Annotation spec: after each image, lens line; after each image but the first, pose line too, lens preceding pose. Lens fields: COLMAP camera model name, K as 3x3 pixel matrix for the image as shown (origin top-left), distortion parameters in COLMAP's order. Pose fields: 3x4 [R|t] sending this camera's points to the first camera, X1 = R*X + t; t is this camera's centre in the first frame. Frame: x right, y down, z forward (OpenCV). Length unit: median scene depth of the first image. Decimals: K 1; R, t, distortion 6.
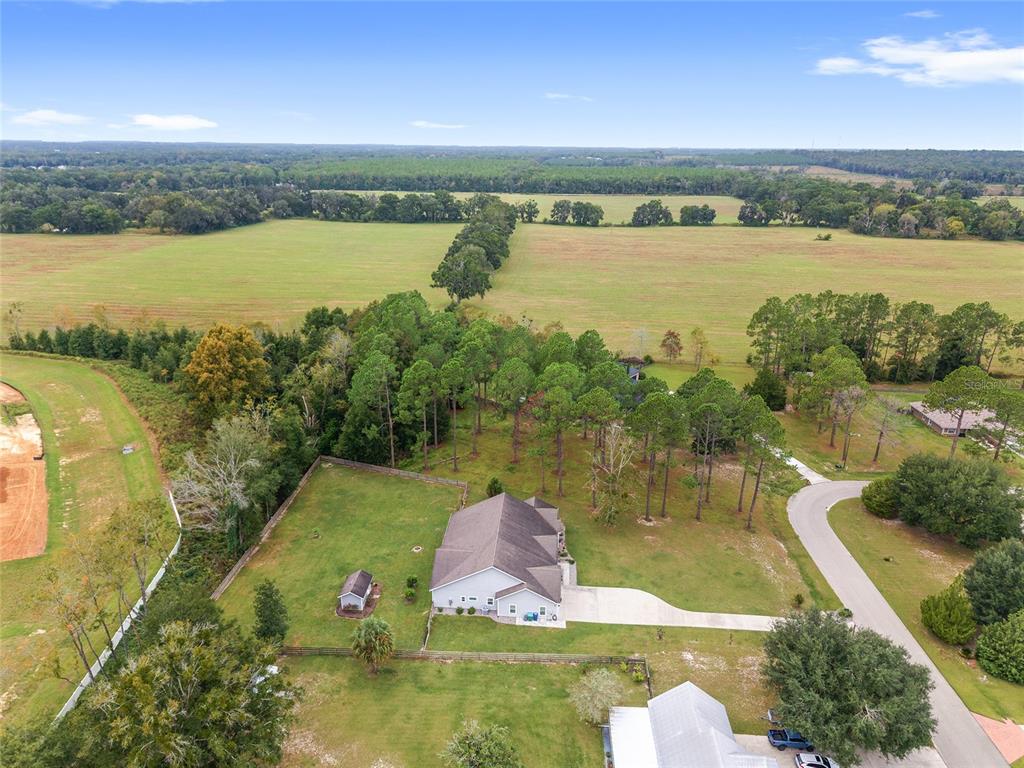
lens RADIAL K [[691.9, 0, 512.0], [0, 691.9, 384.0], [0, 0, 1]] dist [0.030722, -0.004032]
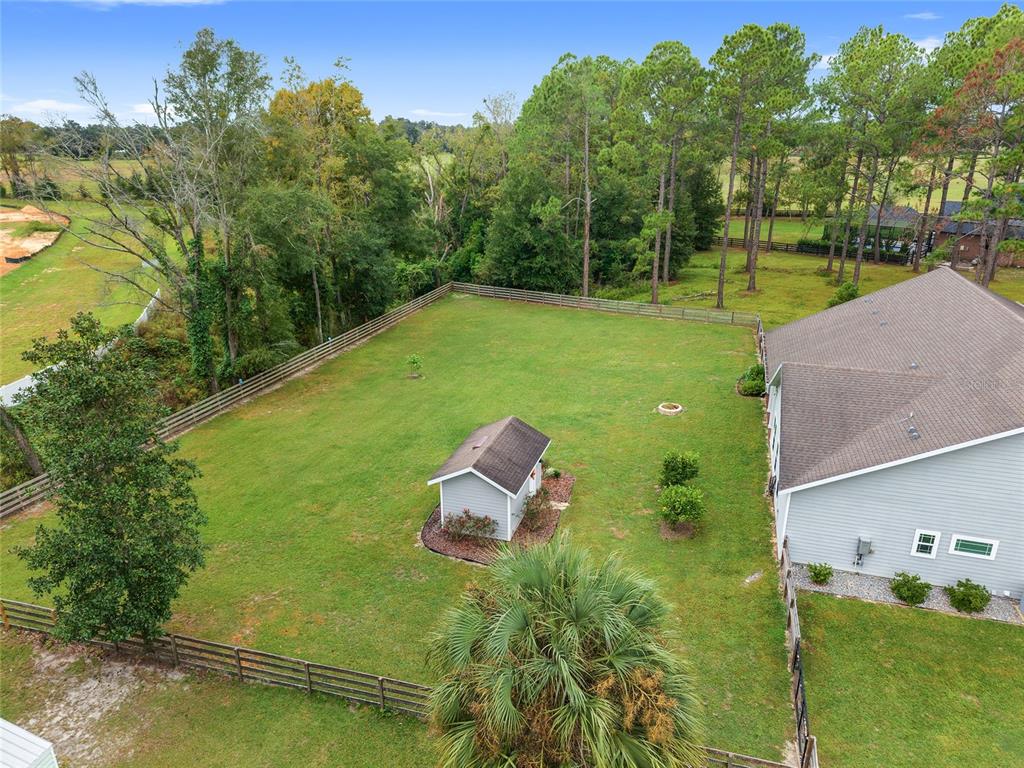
lens RADIAL K [[691.9, 0, 512.0], [0, 691.9, 384.0], [0, 0, 1]] dist [0.030722, -0.004032]
pose [[0.972054, 0.061888, -0.226454, -0.152963], [-0.059719, 0.998080, 0.016426, 0.254043], [0.227036, -0.002443, 0.973883, 0.718356]]
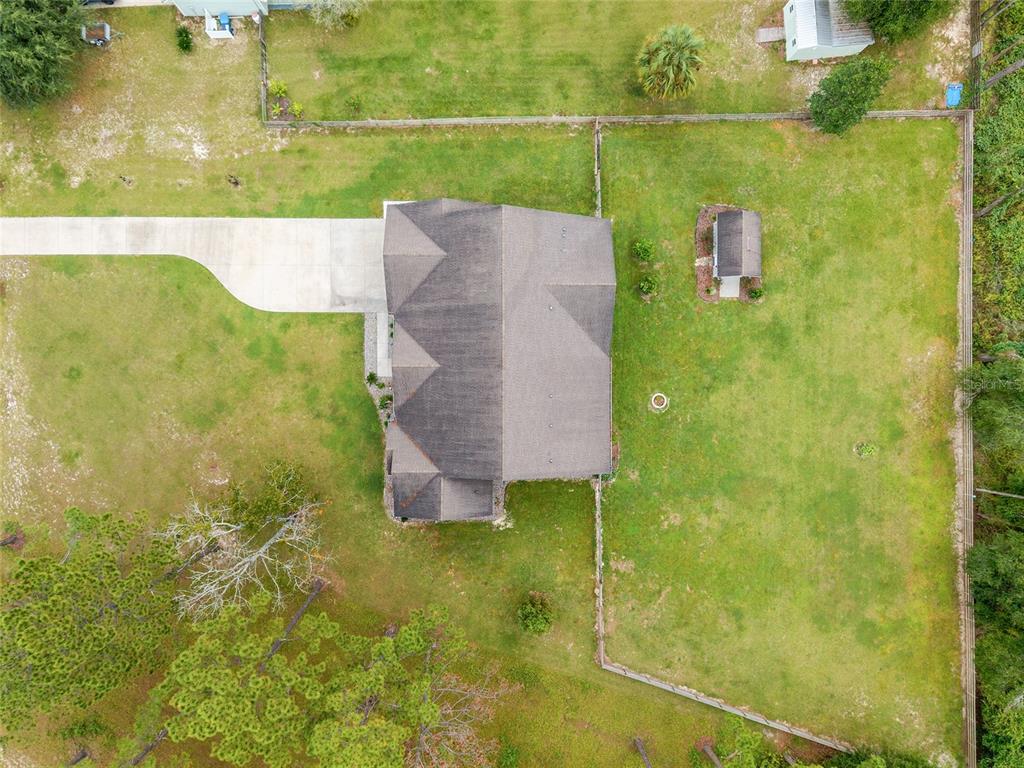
lens RADIAL K [[691.9, 0, 512.0], [0, 691.9, 384.0], [0, 0, 1]] dist [0.030722, -0.004032]
pose [[-0.997593, 0.068241, -0.012315, -0.019915], [-0.034895, -0.340553, 0.939578, -0.289377], [0.059924, 0.937746, 0.342114, 0.887133]]
